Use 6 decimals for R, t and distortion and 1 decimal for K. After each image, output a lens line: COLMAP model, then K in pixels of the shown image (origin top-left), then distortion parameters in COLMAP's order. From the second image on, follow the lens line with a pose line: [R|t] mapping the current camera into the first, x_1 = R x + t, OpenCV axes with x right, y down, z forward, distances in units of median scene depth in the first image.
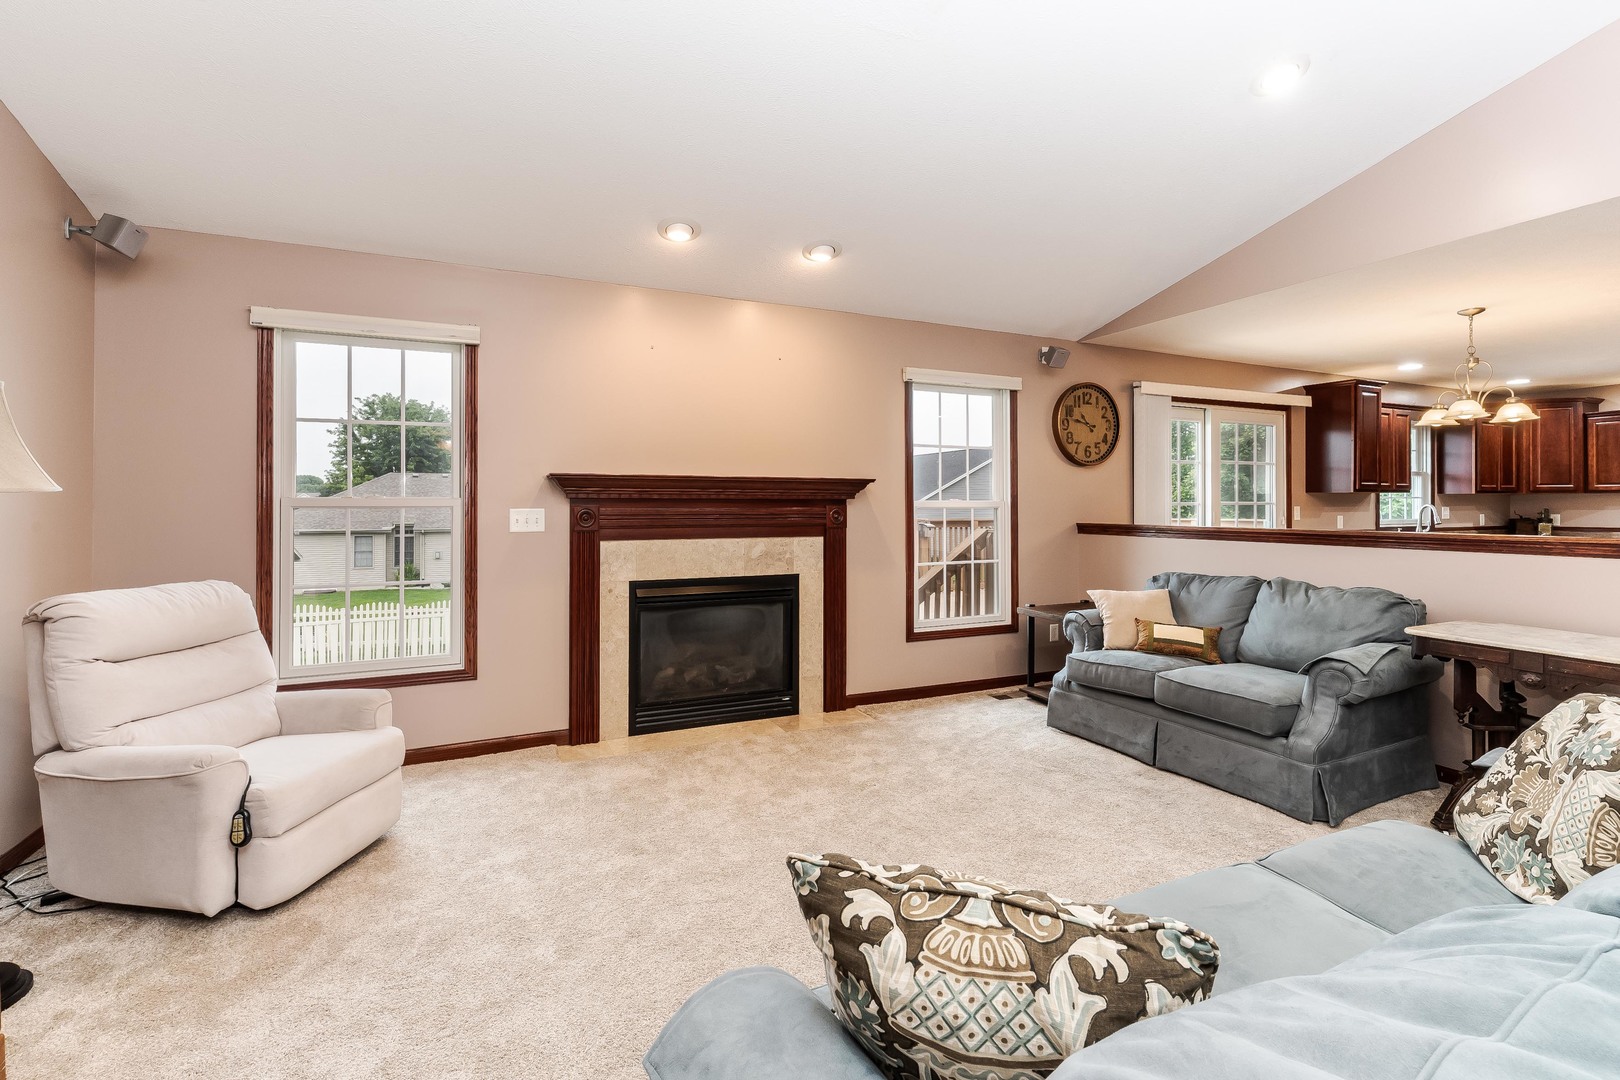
lens RADIAL K [[738.4, 0, 813.5], [0, 738.4, 497.2], [0, 0, 1]] dist [-0.004159, 0.002637]
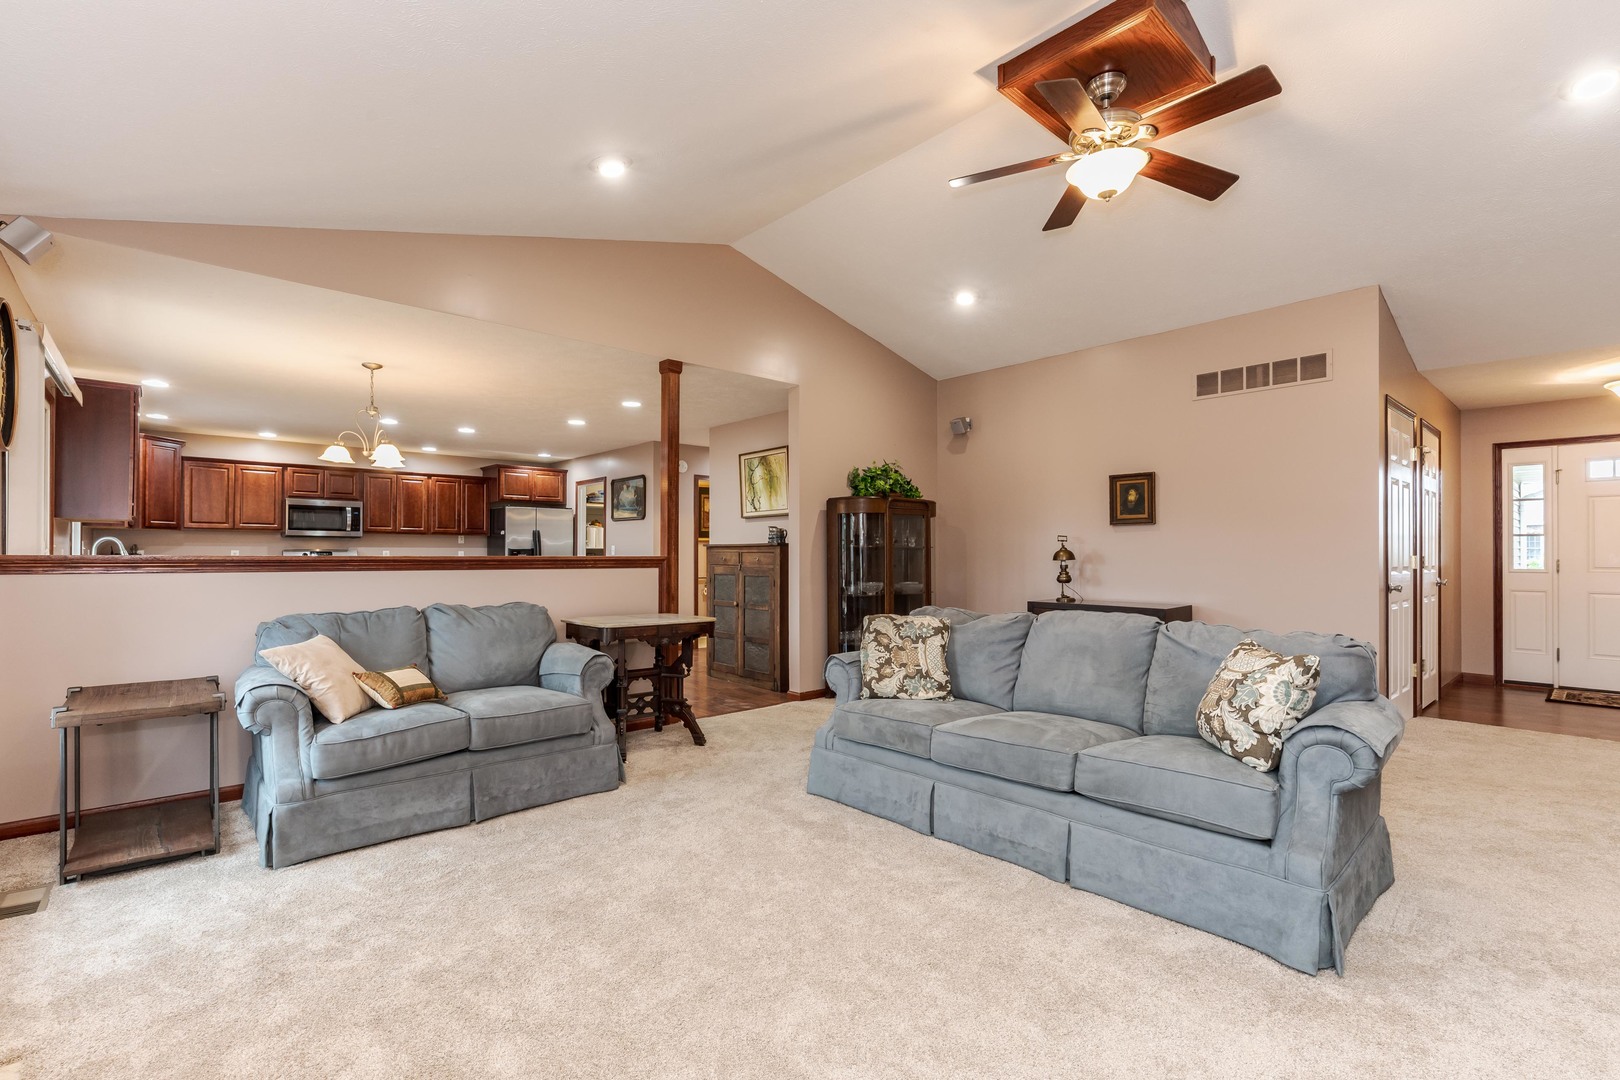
lens RADIAL K [[738.4, 0, 799.9], [0, 738.4, 553.8], [0, 0, 1]] dist [-0.004159, 0.002637]
pose [[-0.291618, -0.001608, 0.956533, -0.383755], [-0.010700, 0.999942, -0.001581, 0.032502], [-0.956475, -0.010696, -0.291618, 0.697286]]
